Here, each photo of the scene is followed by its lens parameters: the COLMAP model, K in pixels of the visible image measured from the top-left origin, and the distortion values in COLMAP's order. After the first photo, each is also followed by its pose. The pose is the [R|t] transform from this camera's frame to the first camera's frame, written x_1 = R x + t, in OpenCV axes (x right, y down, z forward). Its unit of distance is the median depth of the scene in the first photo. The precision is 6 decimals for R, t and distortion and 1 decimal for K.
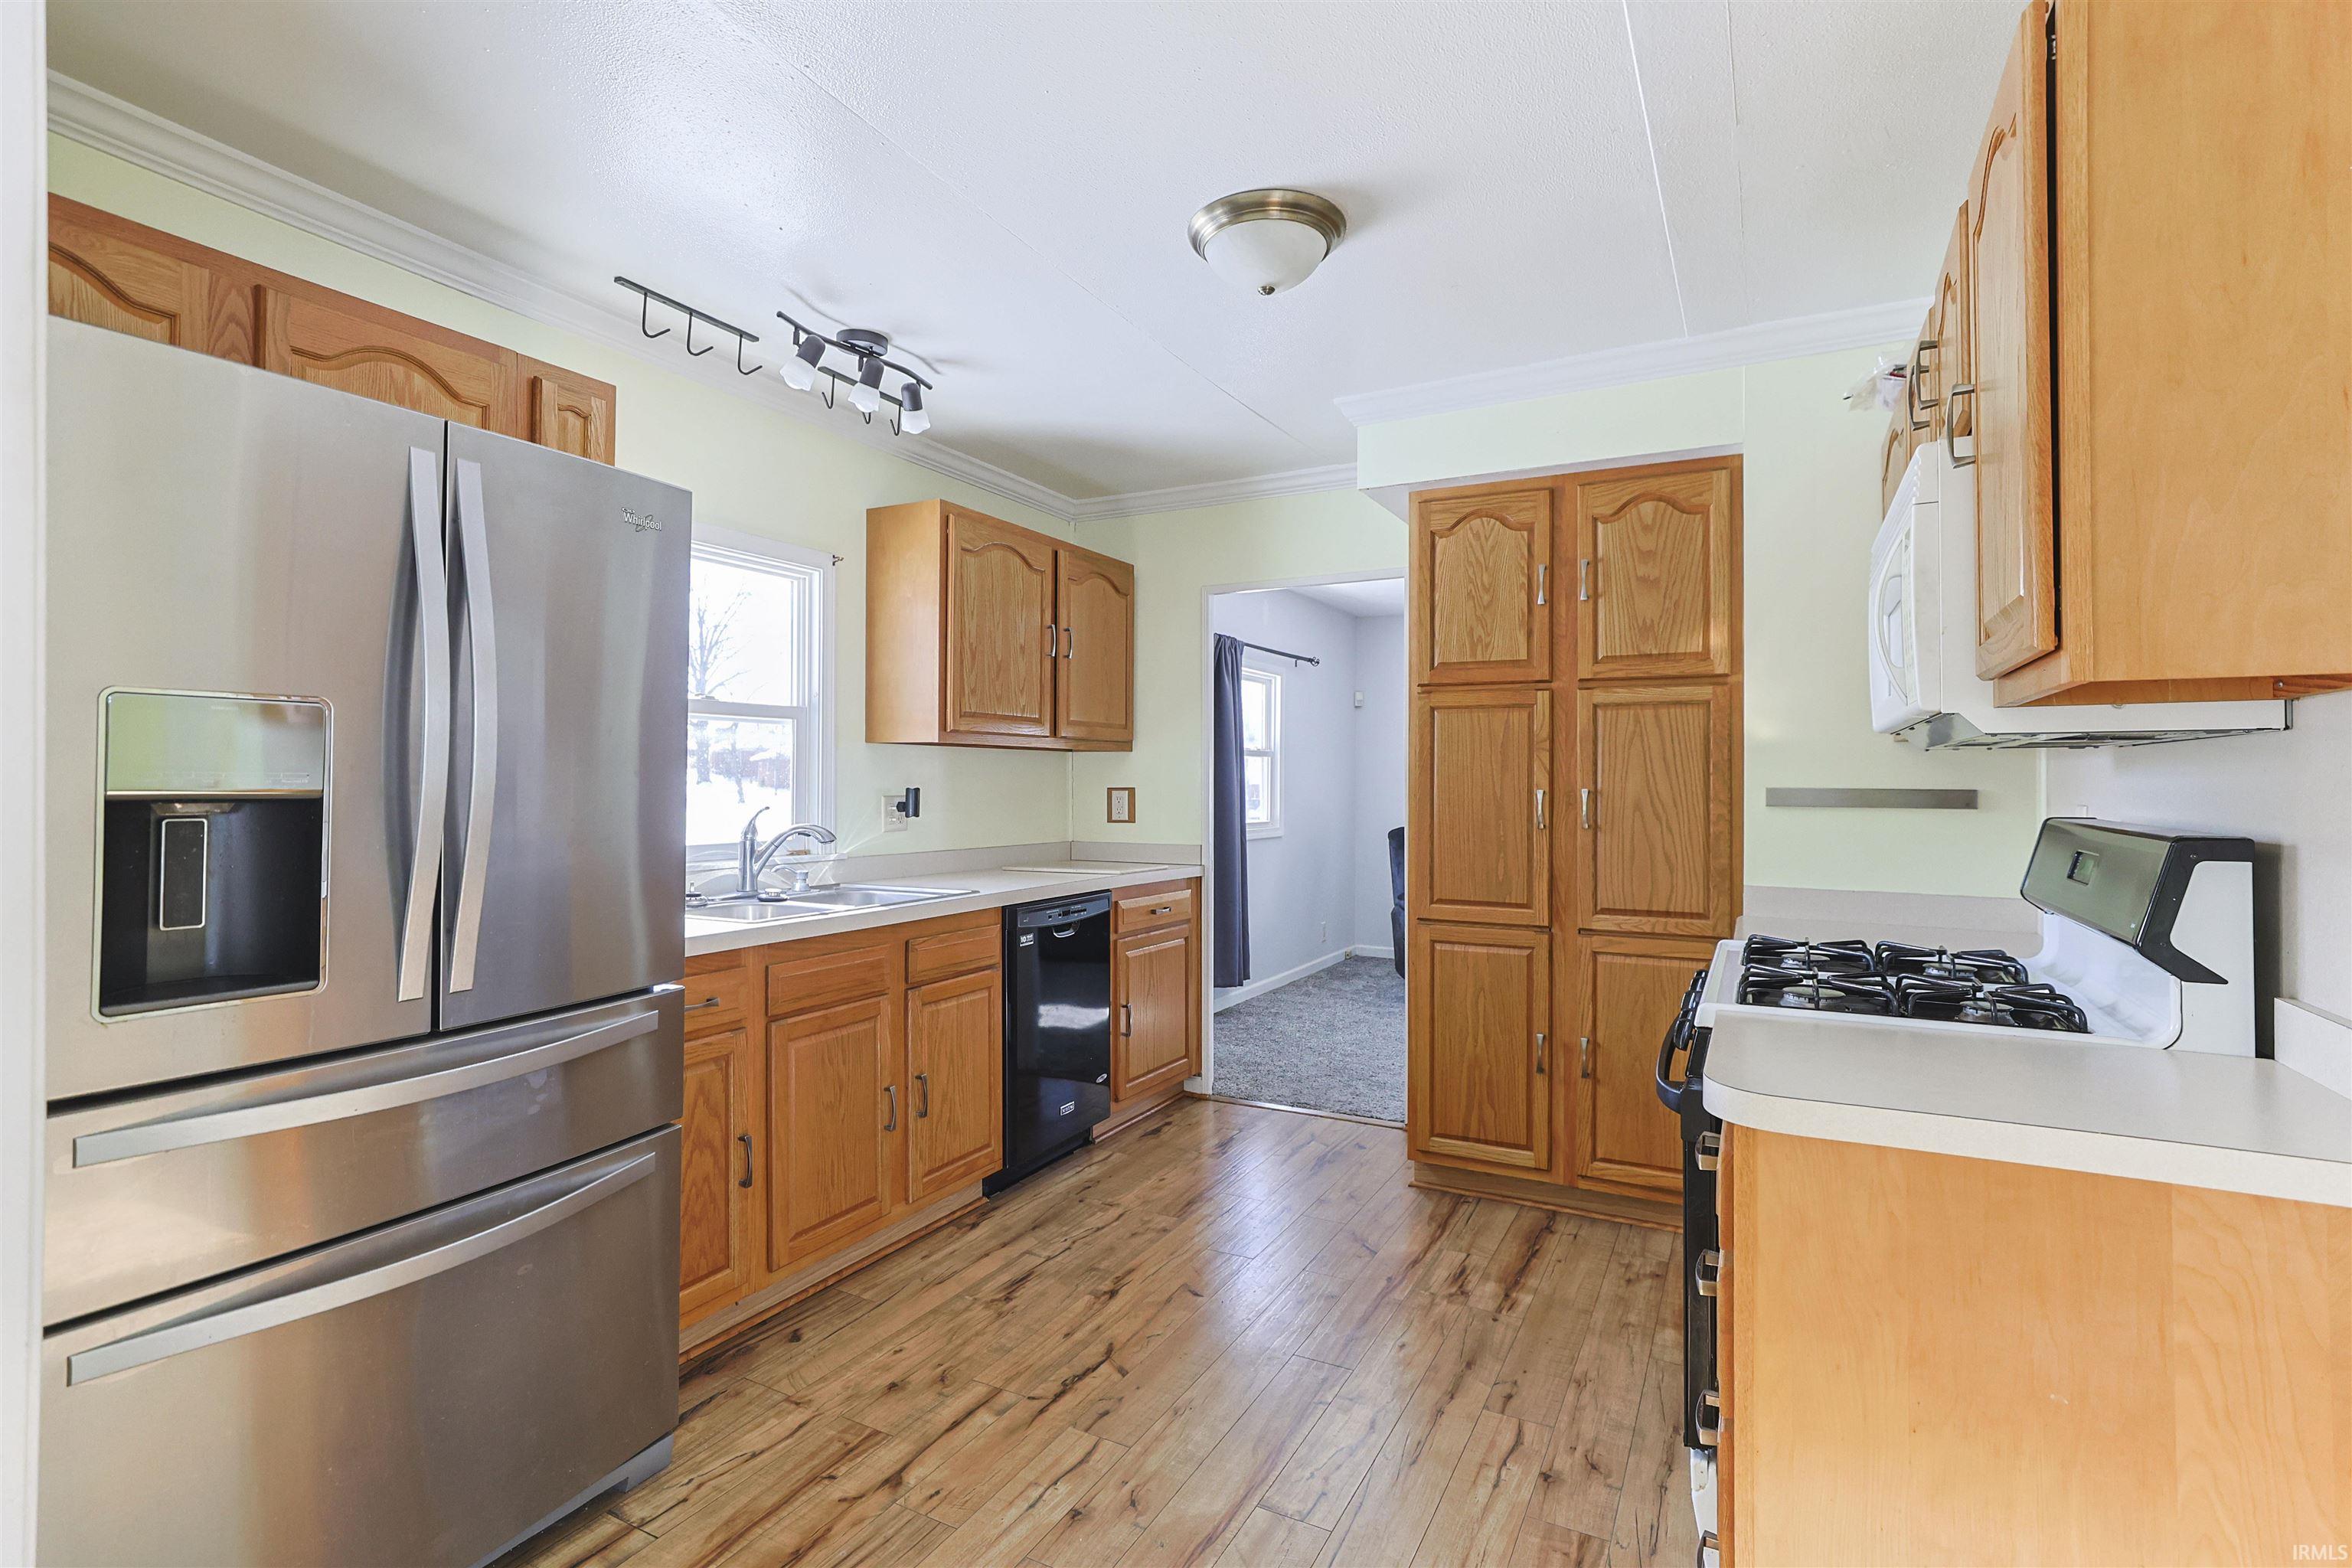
lens RADIAL K [[1127.4, 0, 1175.8], [0, 1127.4, 776.7], [0, 0, 1]] dist [-0.013812, 0.009151]
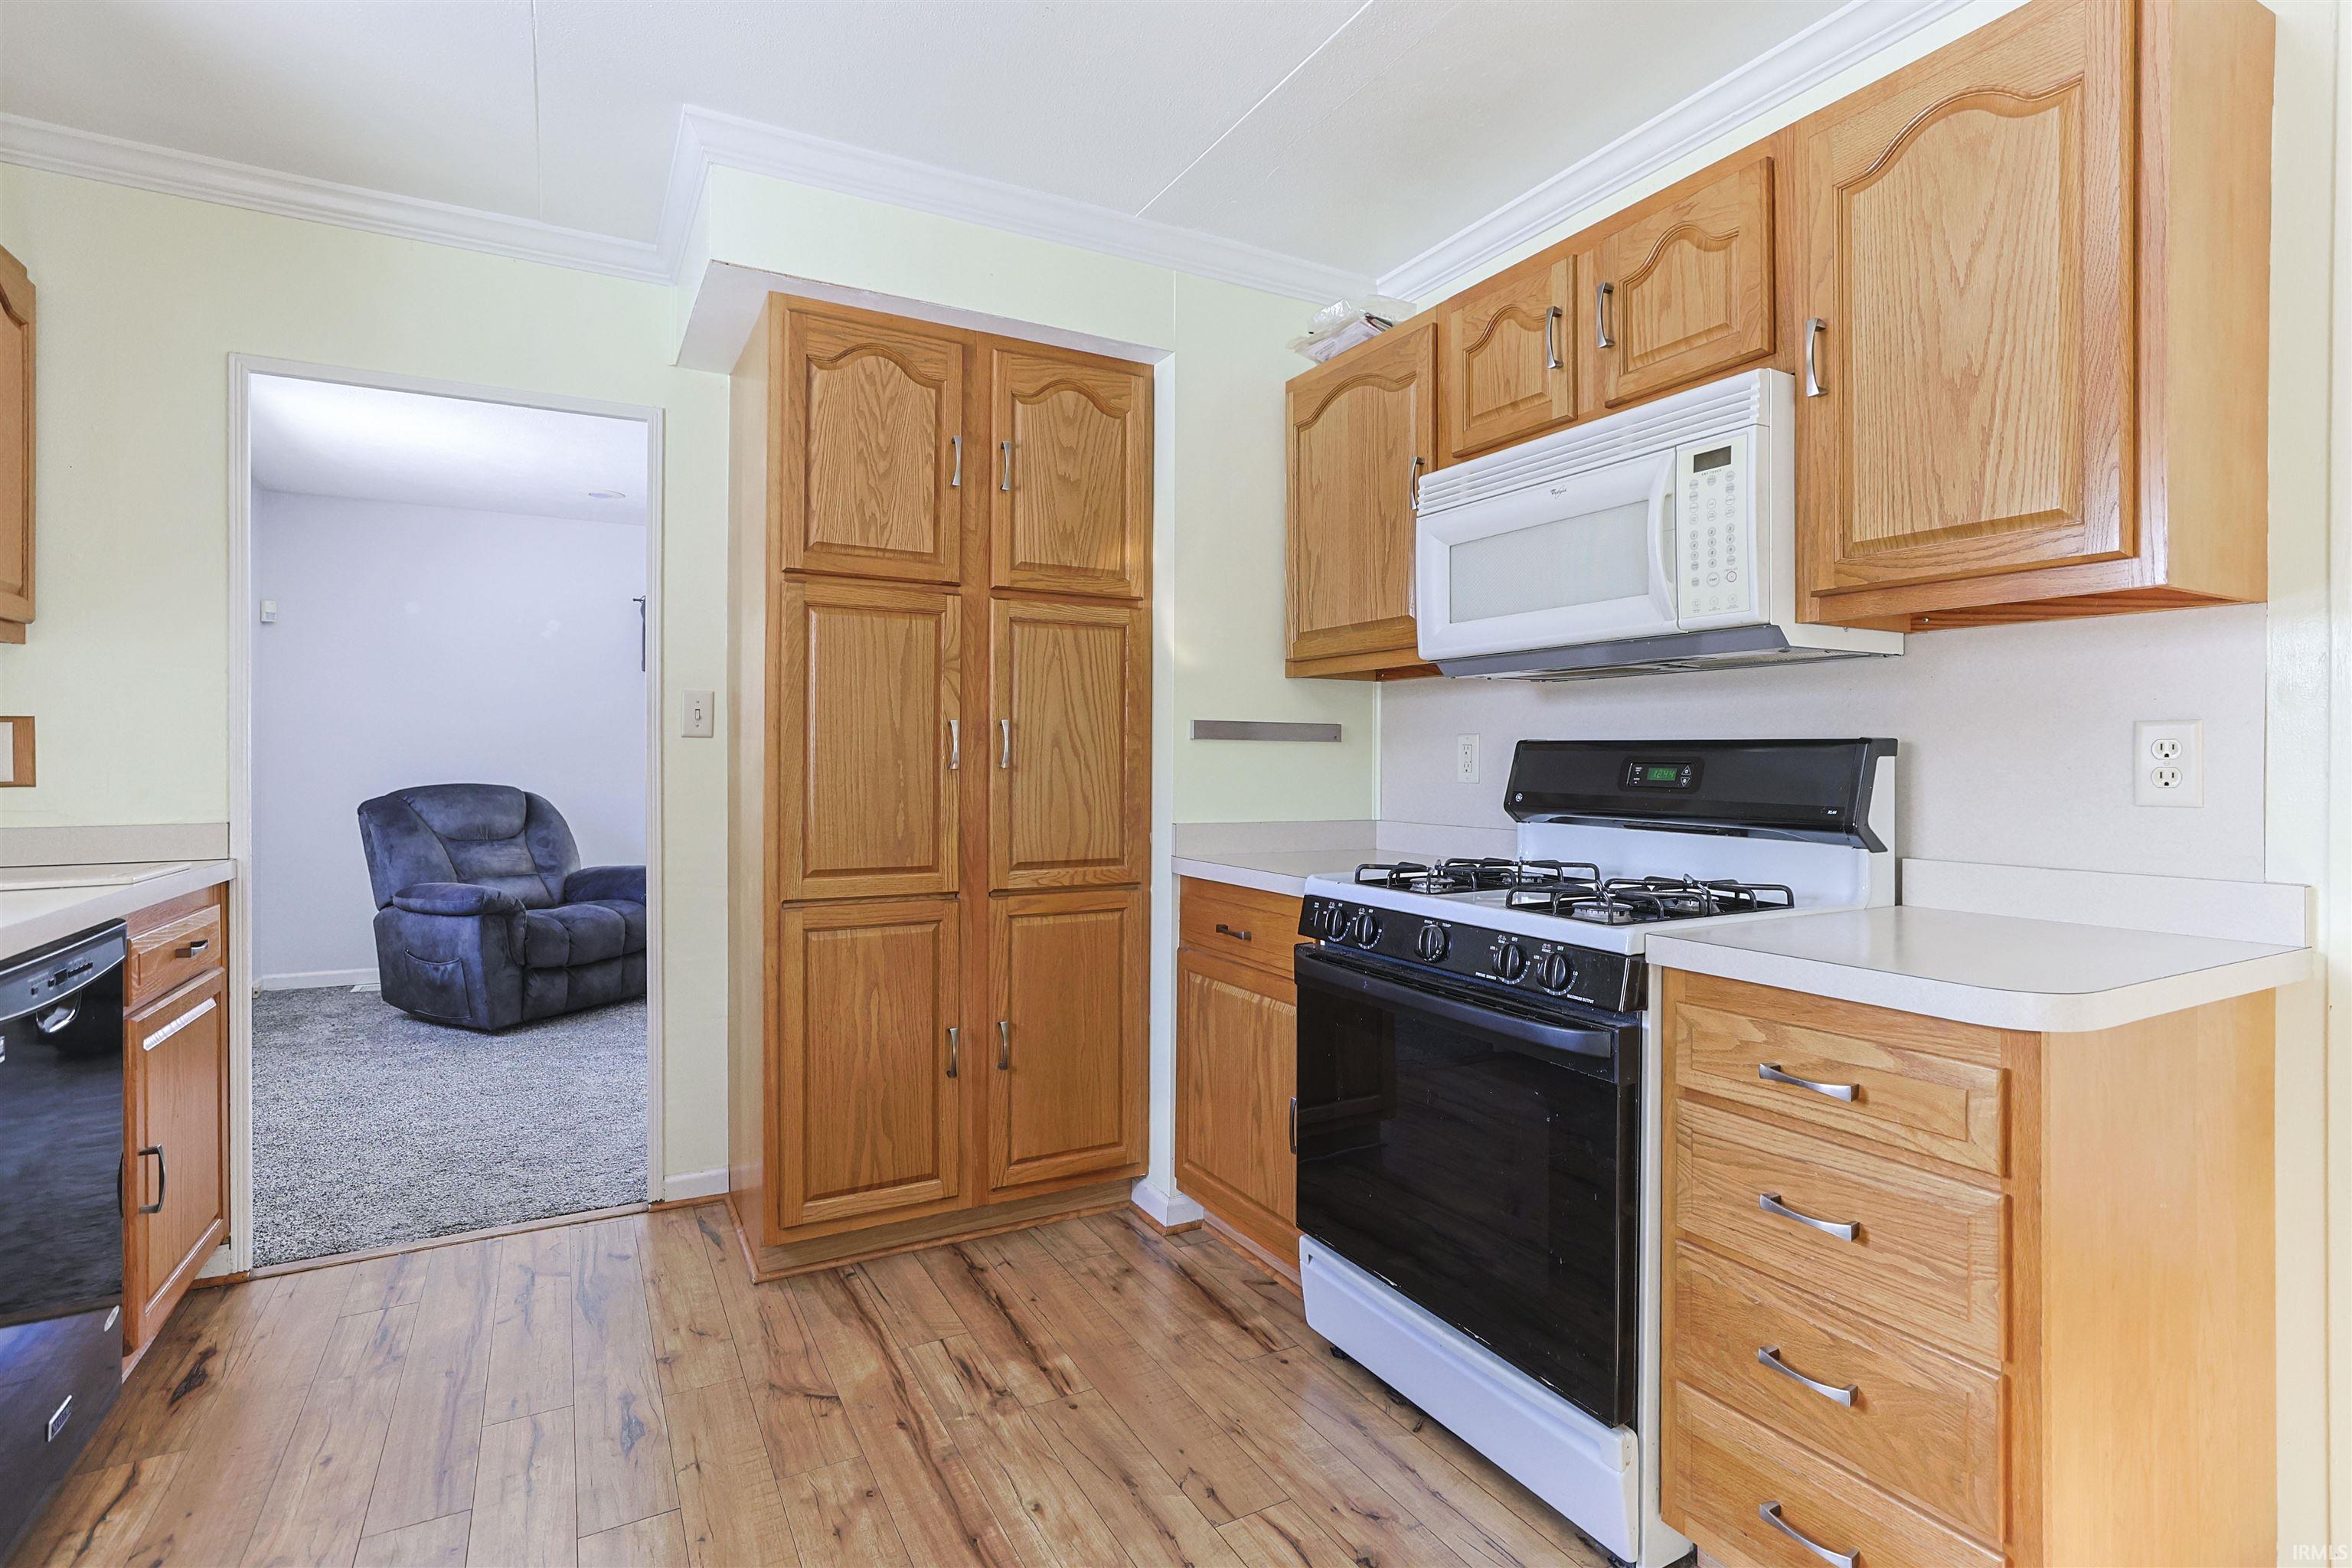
lens RADIAL K [[1127.4, 0, 1176.9], [0, 1127.4, 763.7], [0, 0, 1]] dist [-0.013812, 0.009151]
pose [[0.541828, -0.005204, 0.840473, -0.249639], [-0.005252, 0.999940, 0.009577, 0.032671], [-0.840473, -0.009603, 0.541769, 0.424877]]
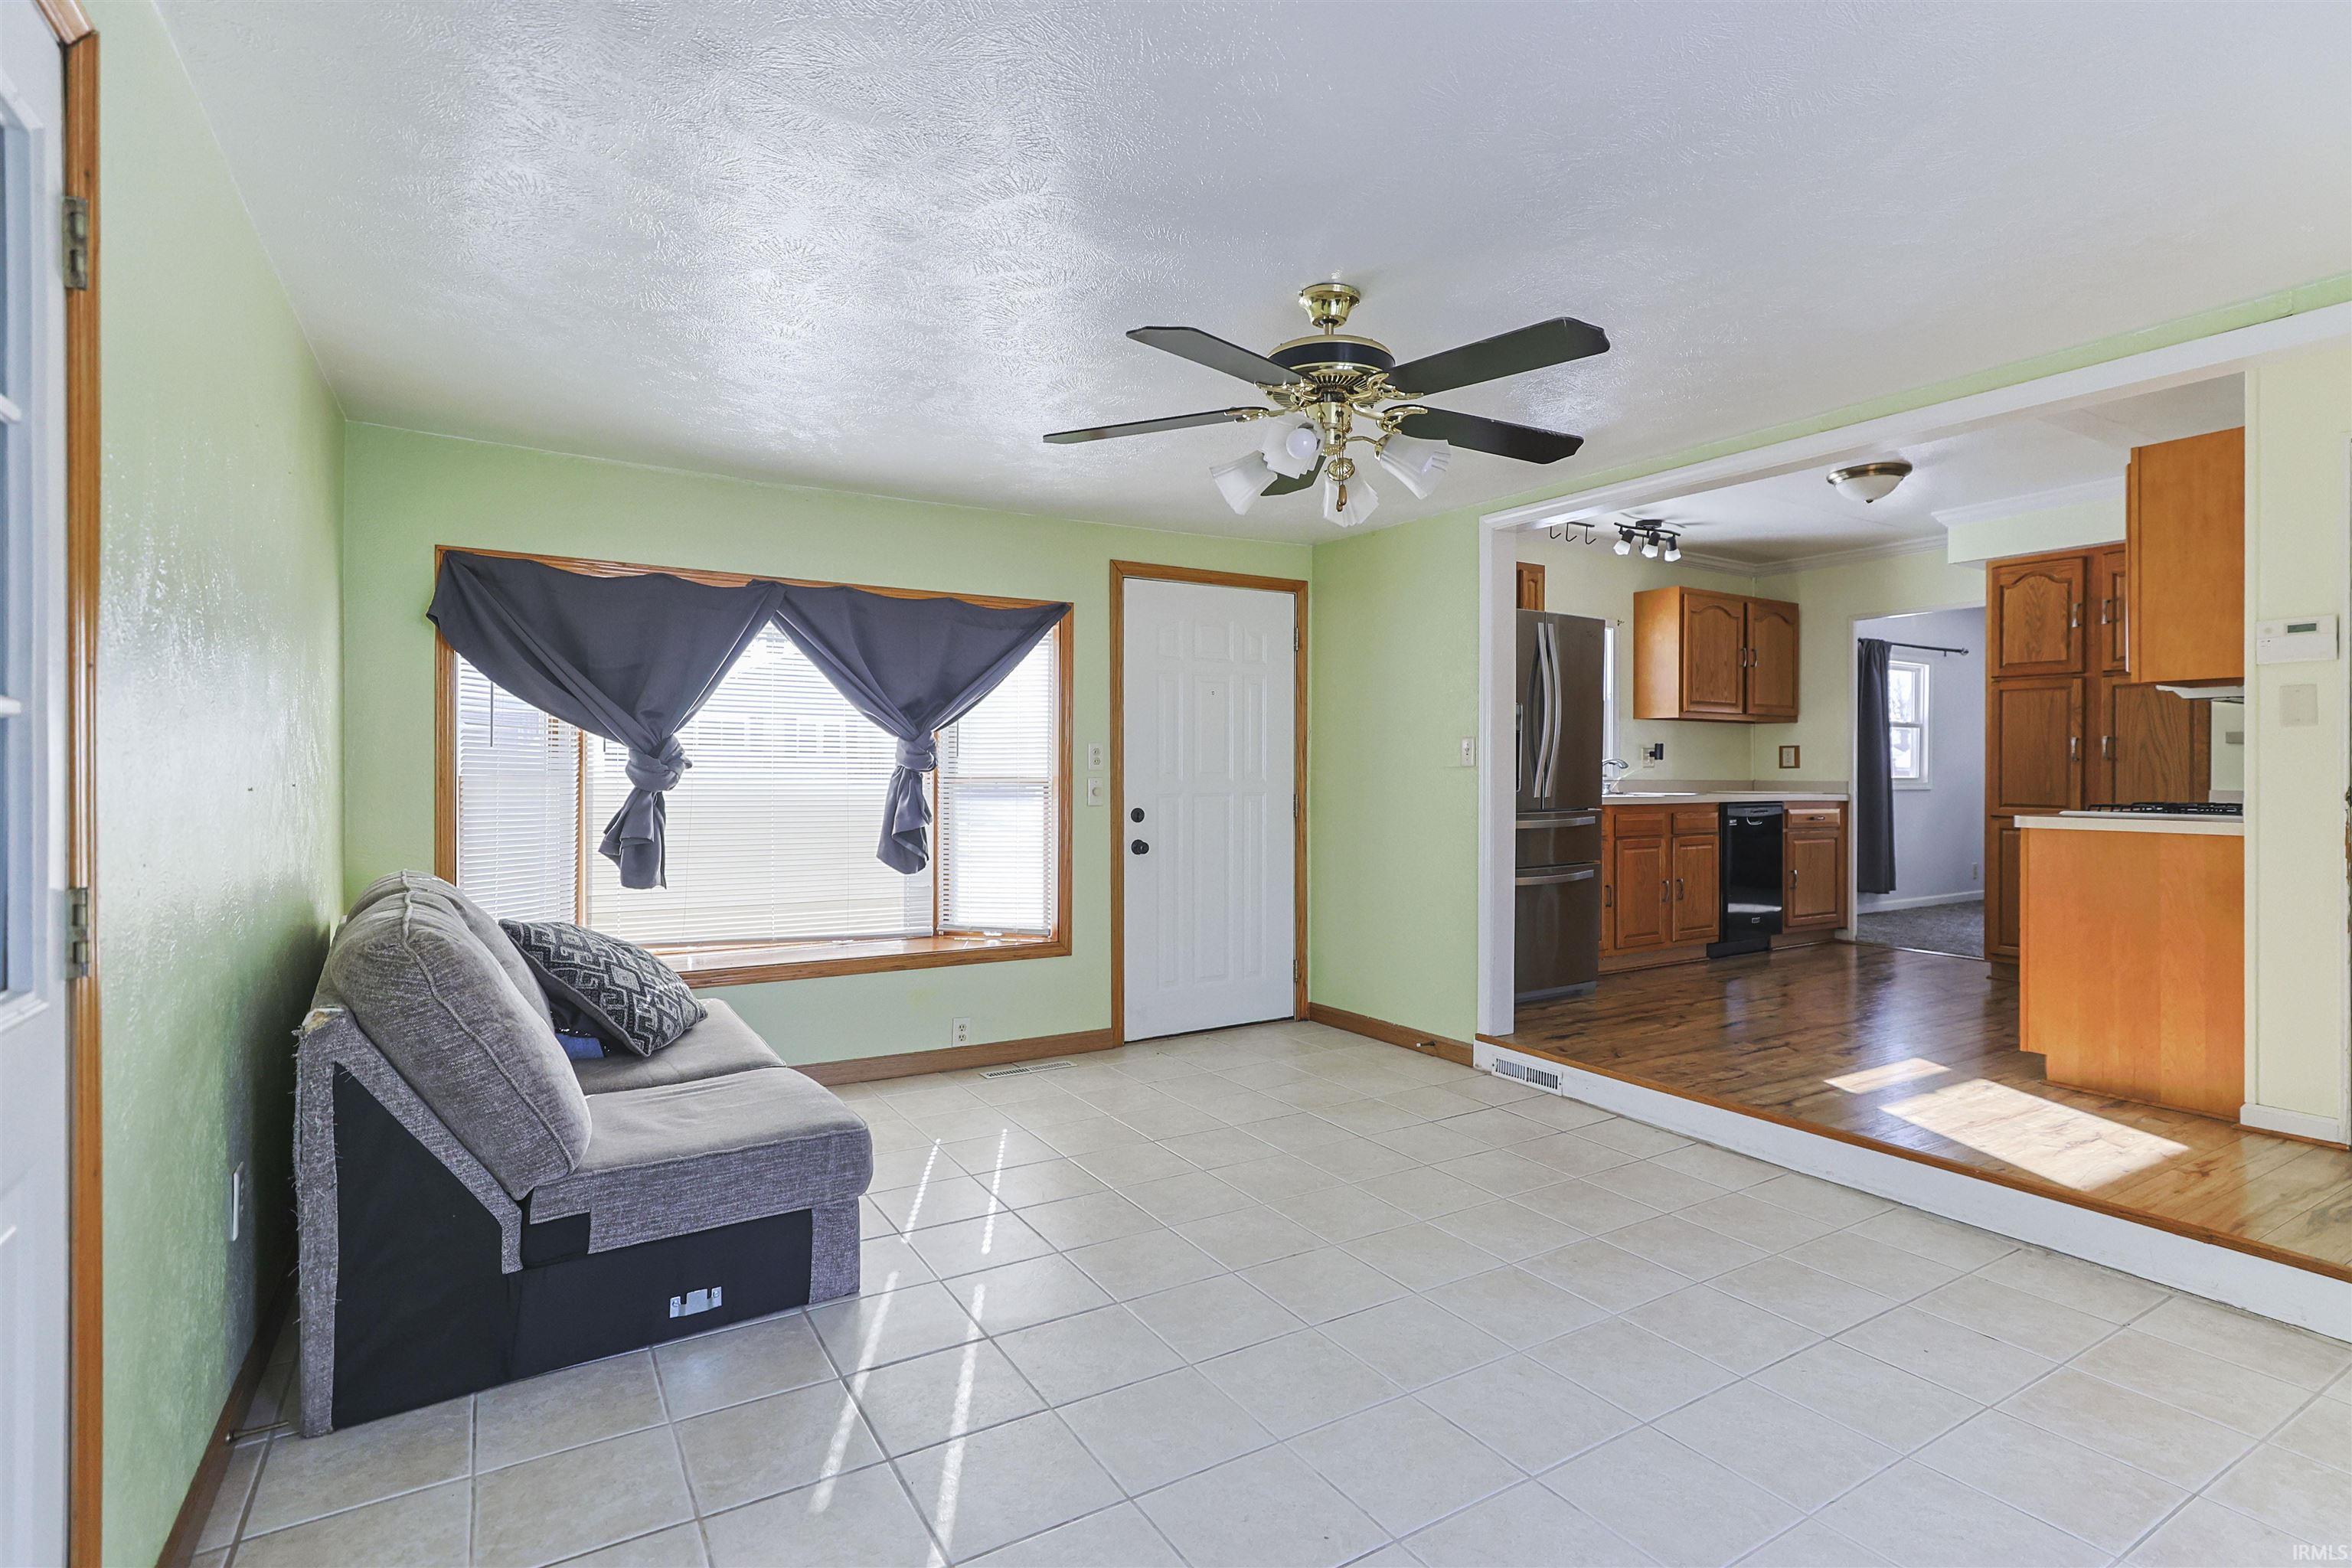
lens RADIAL K [[1127.4, 0, 1167.5], [0, 1127.4, 766.6], [0, 0, 1]] dist [-0.013812, 0.009151]
pose [[0.853147, 0.001336, -0.521668, 0.041066], [-0.001386, 0.999999, 0.000295, 0.054673], [0.521668, 0.000471, 0.853148, -1.098857]]
